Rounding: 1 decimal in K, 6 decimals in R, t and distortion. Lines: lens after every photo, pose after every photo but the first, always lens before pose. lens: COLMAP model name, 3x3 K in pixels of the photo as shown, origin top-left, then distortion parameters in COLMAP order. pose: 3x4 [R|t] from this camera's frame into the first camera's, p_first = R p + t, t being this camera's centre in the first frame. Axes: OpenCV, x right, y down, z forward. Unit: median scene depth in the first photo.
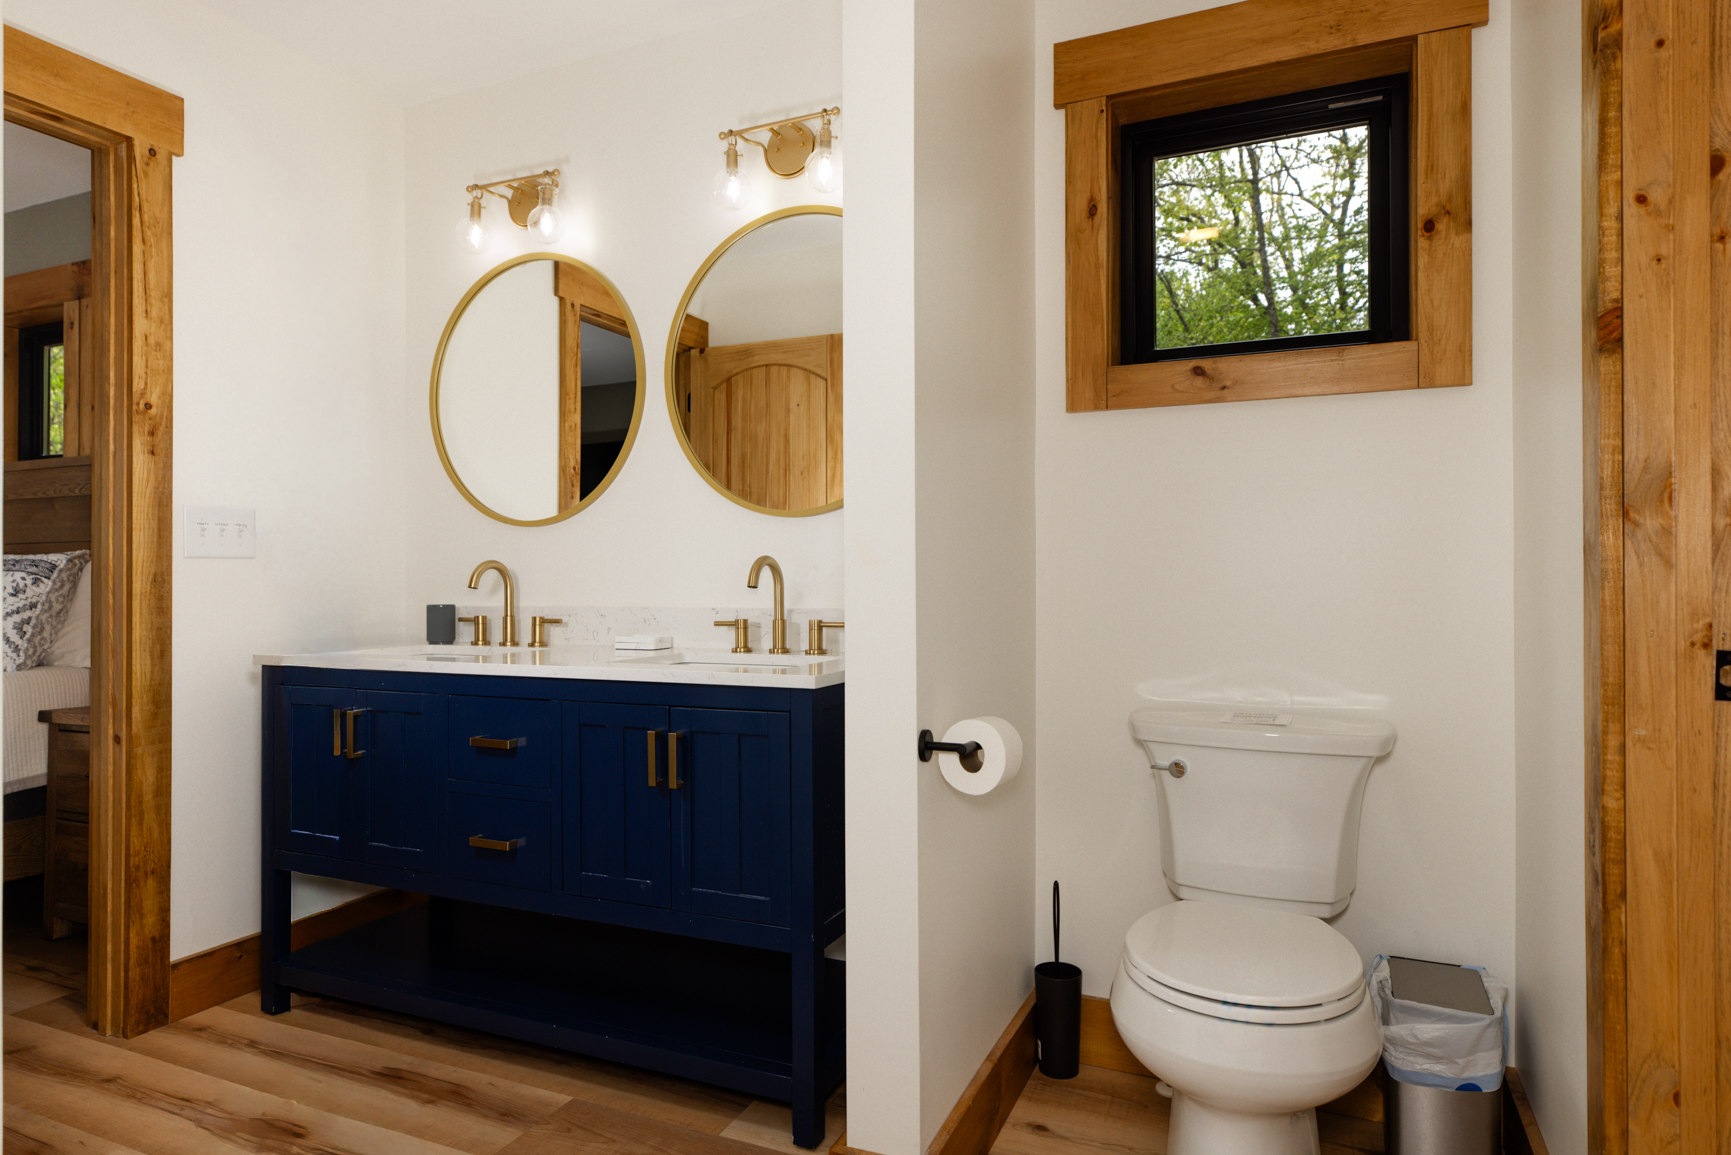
lens RADIAL K [[1004.2, 0, 873.0], [0, 1004.2, 570.1], [0, 0, 1]] dist [0.002969, 0.000561]
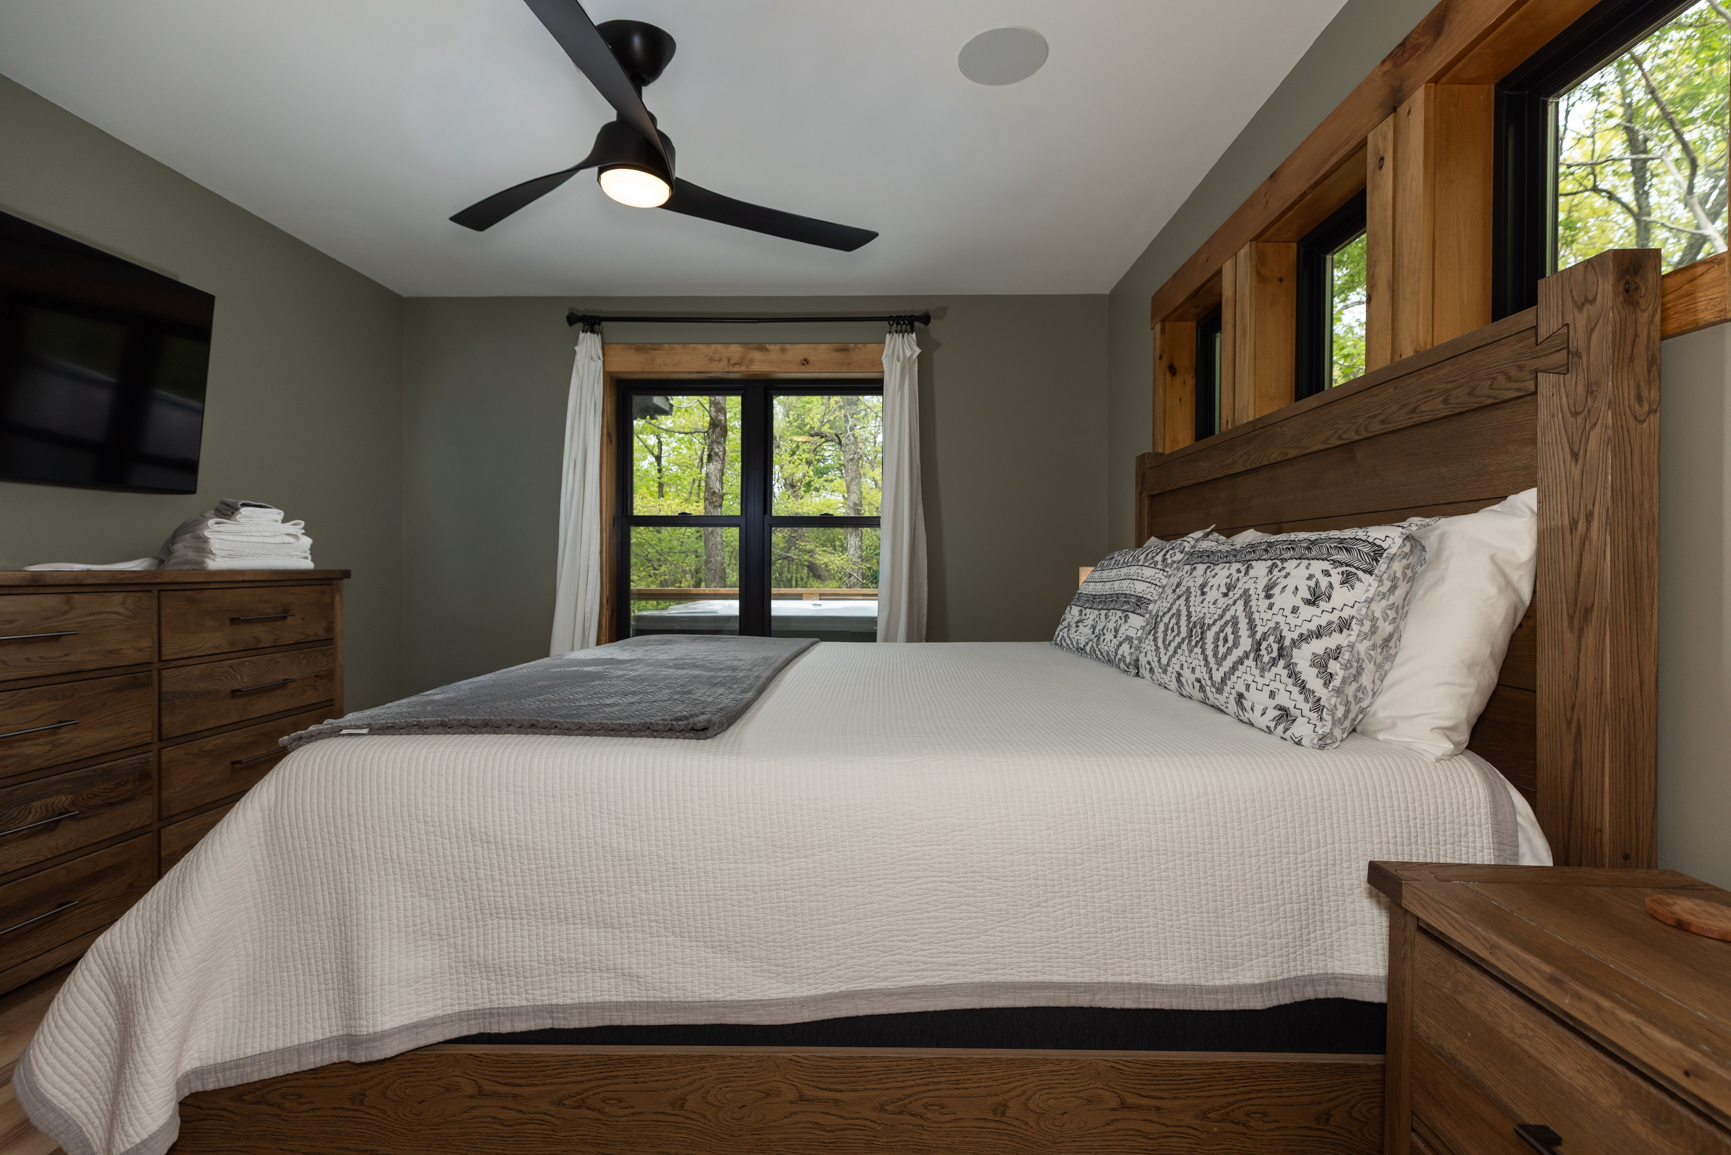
lens RADIAL K [[774.3, 0, 871.6], [0, 774.3, 569.5], [0, 0, 1]] dist [0.000217, 0.000739]
pose [[0.391597, 0.009267, -0.920090, -0.567877], [-0.001474, 0.999954, 0.009444, 0.003113], [0.920136, -0.002342, 0.391592, 0.623870]]
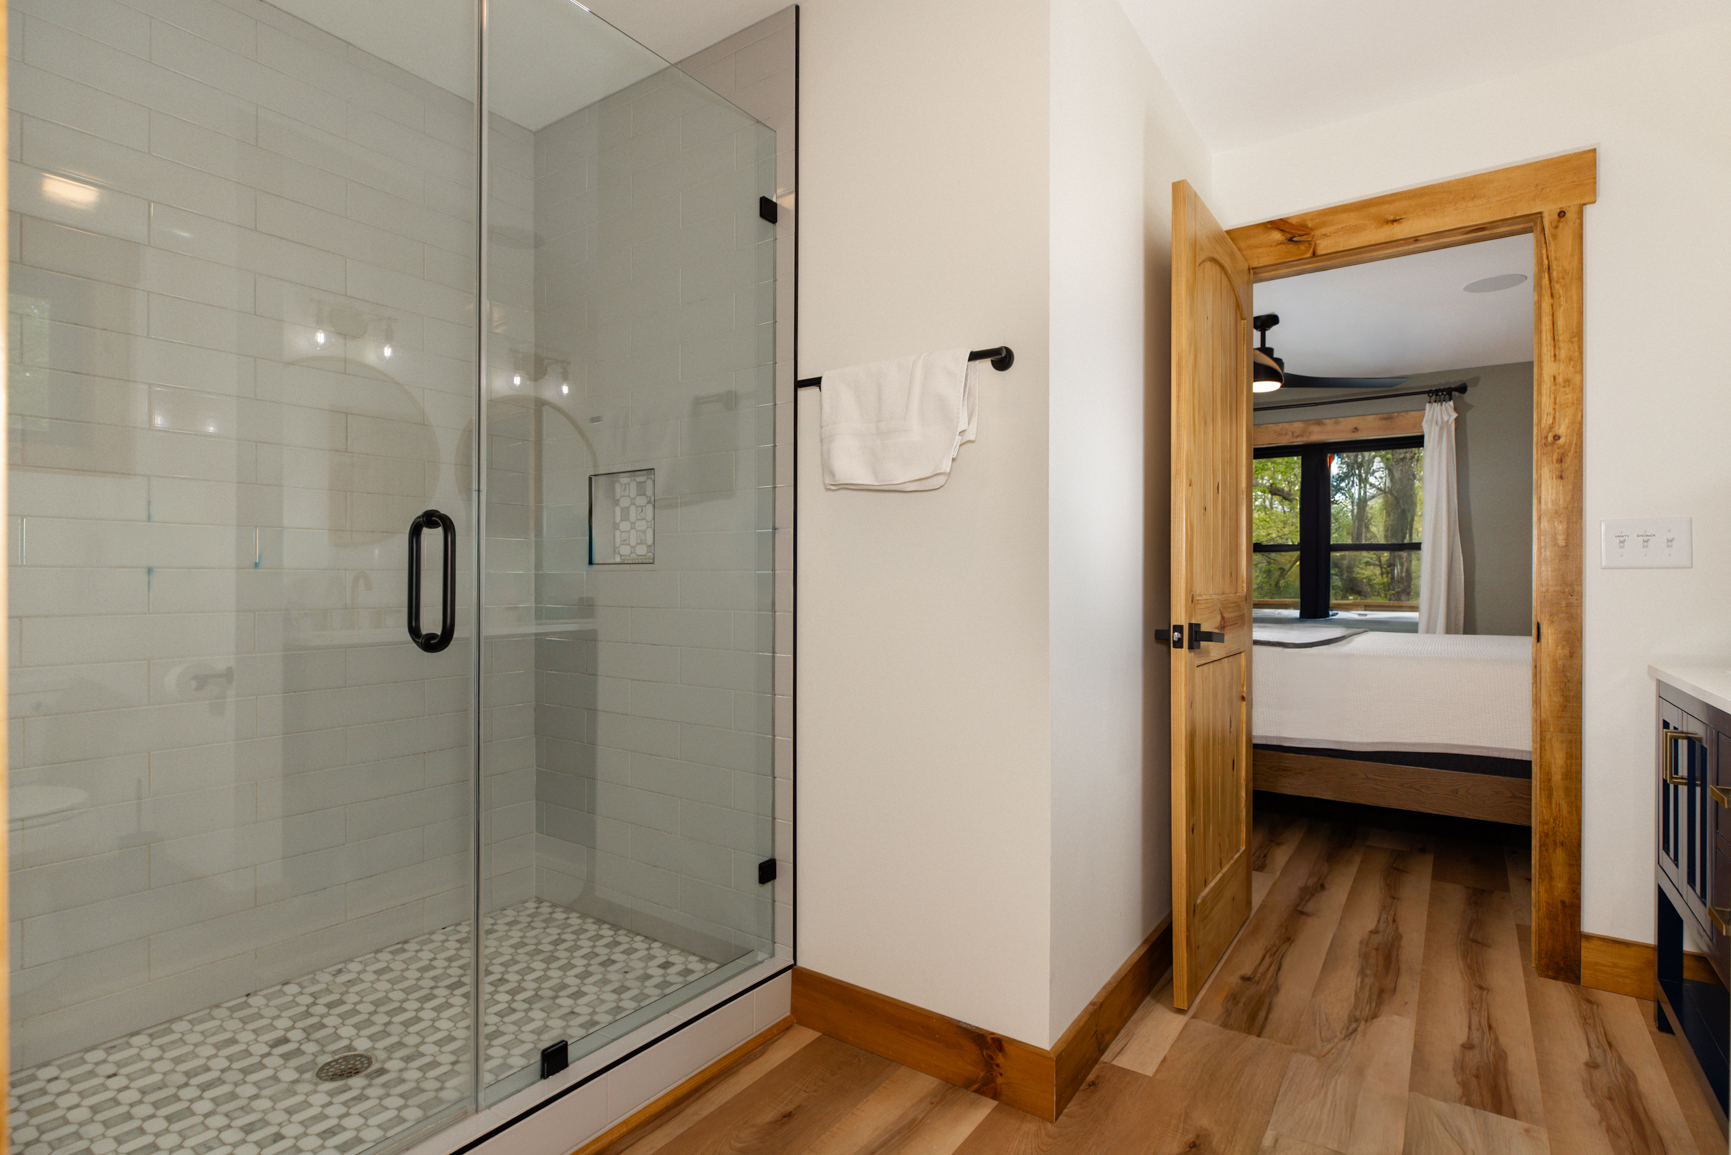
lens RADIAL K [[831.7, 0, 864.4], [0, 831.7, 575.5], [0, 0, 1]] dist [-0.001283, -0.000254]
pose [[-0.200961, 0.005361, -0.979585, 0.278923], [0.002285, 0.999985, 0.005004, -0.008858], [0.979597, -0.001233, -0.200970, 0.313644]]
